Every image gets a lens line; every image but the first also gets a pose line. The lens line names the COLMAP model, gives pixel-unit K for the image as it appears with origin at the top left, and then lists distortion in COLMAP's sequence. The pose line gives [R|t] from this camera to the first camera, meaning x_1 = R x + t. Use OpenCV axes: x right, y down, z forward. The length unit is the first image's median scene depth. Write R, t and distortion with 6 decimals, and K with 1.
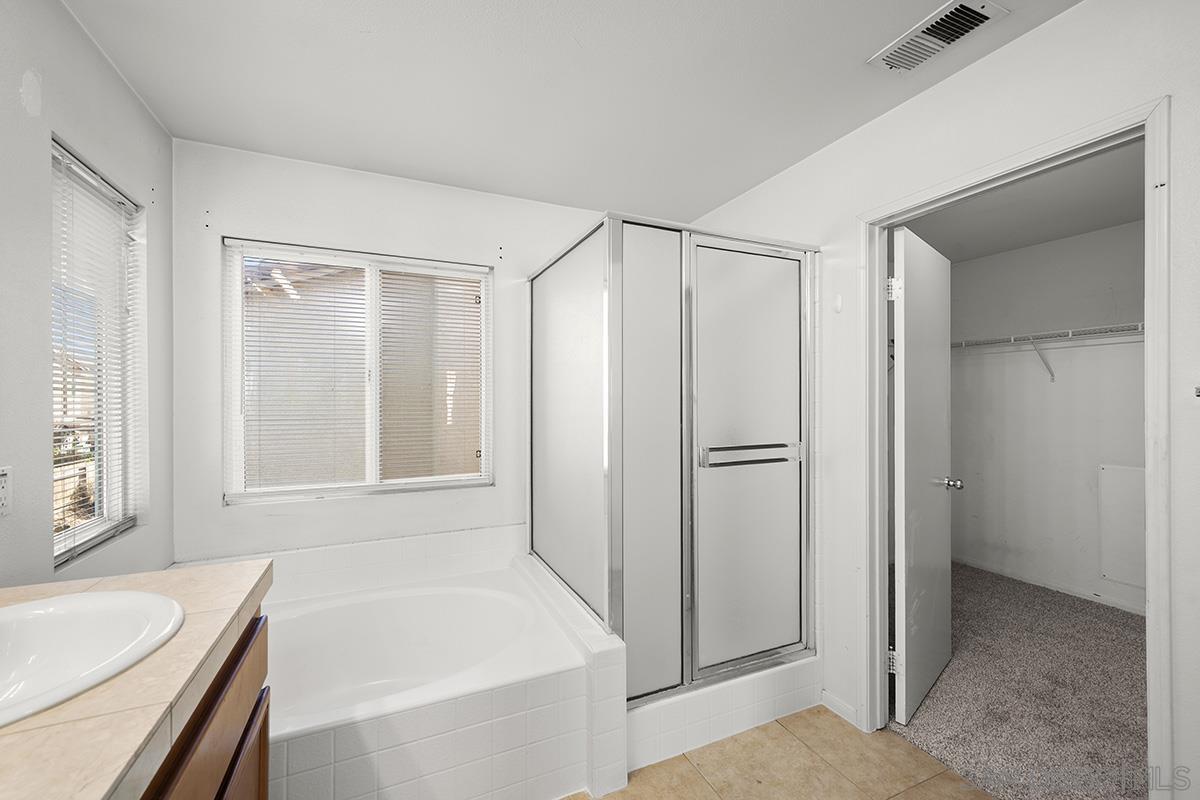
lens RADIAL K [[484.1, 0, 600.0], [0, 484.1, 400.0], [0, 0, 1]] dist [0.000124, 0.000057]
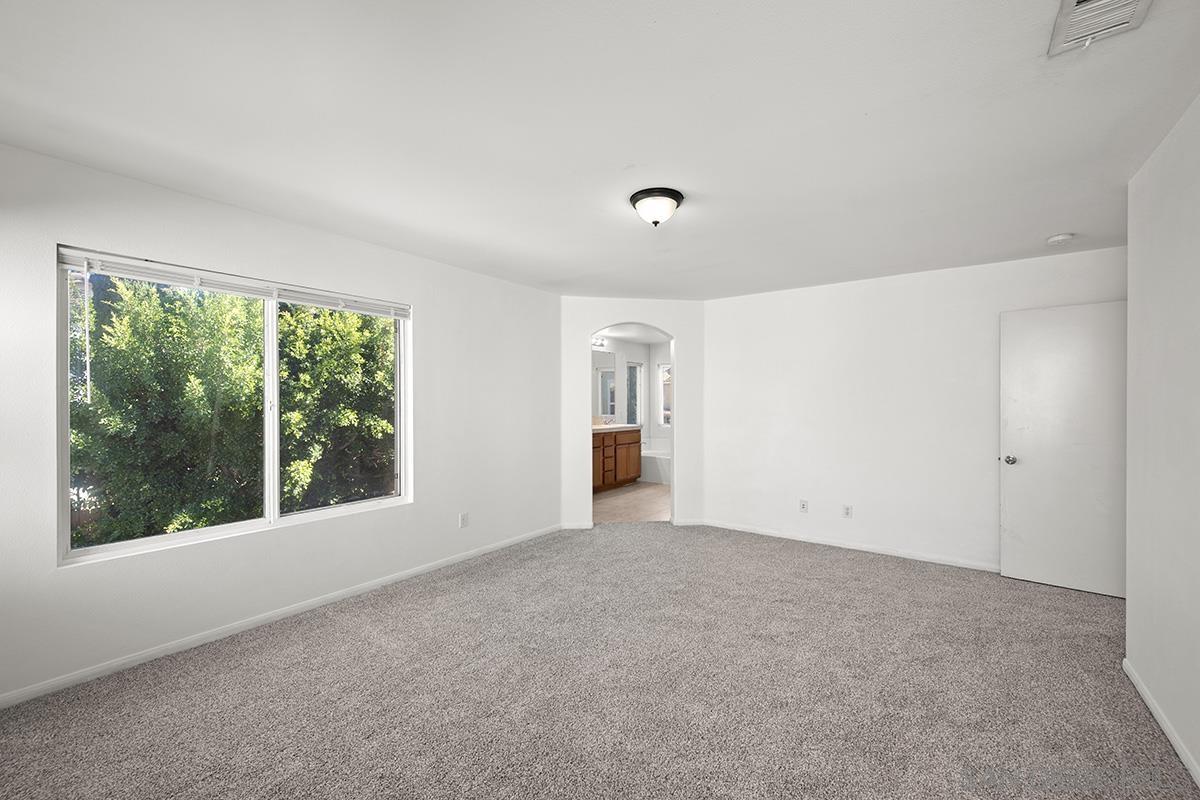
lens RADIAL K [[484.1, 0, 600.0], [0, 484.1, 400.0], [0, 0, 1]] dist [0.000124, 0.000057]
pose [[0.487167, 0.002528, -0.873305, 3.331566], [-0.002132, 0.999996, 0.001706, -0.022885], [0.873306, 0.001031, 0.487170, -1.909616]]
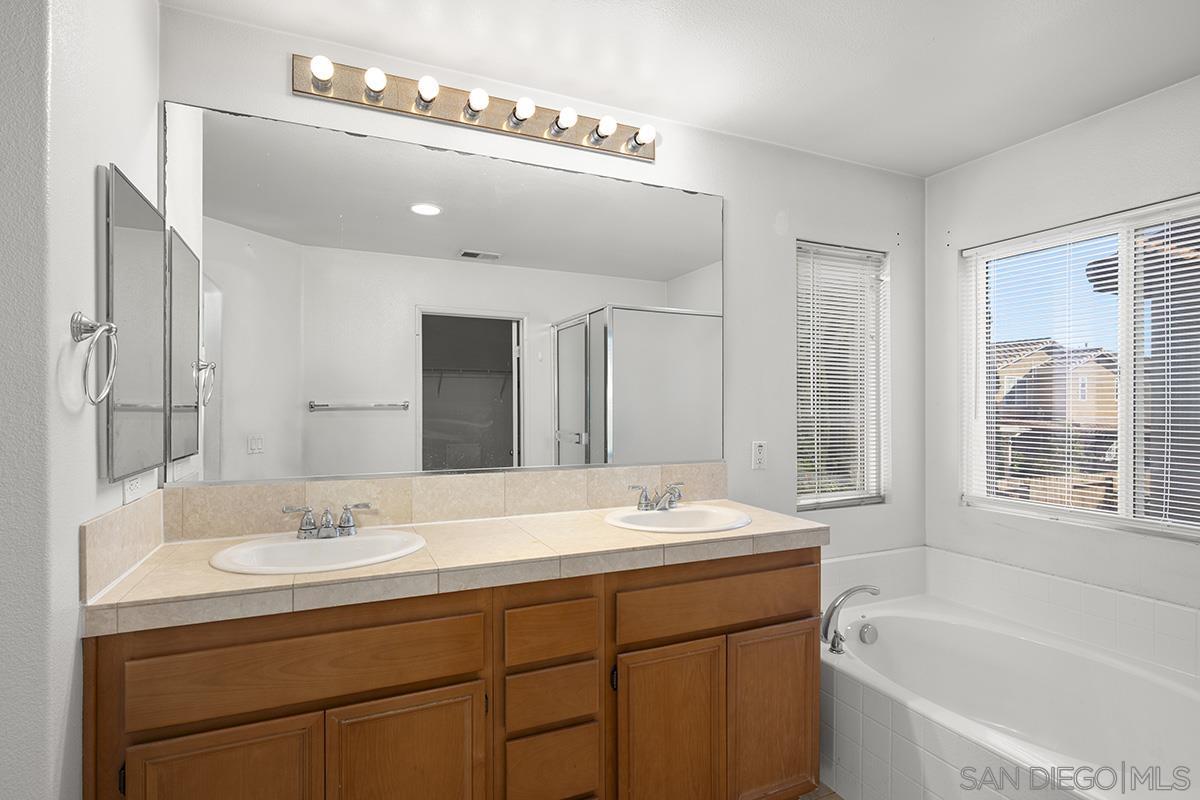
lens RADIAL K [[592.8, 0, 595.4], [0, 592.8, 409.0], [0, 0, 1]] dist [-0.002492, -0.000484]
pose [[-0.010248, 0.008803, -0.999909, 0.613263], [-0.000075, 0.999961, 0.008804, -0.002964], [0.999947, 0.000165, -0.010247, 0.251524]]
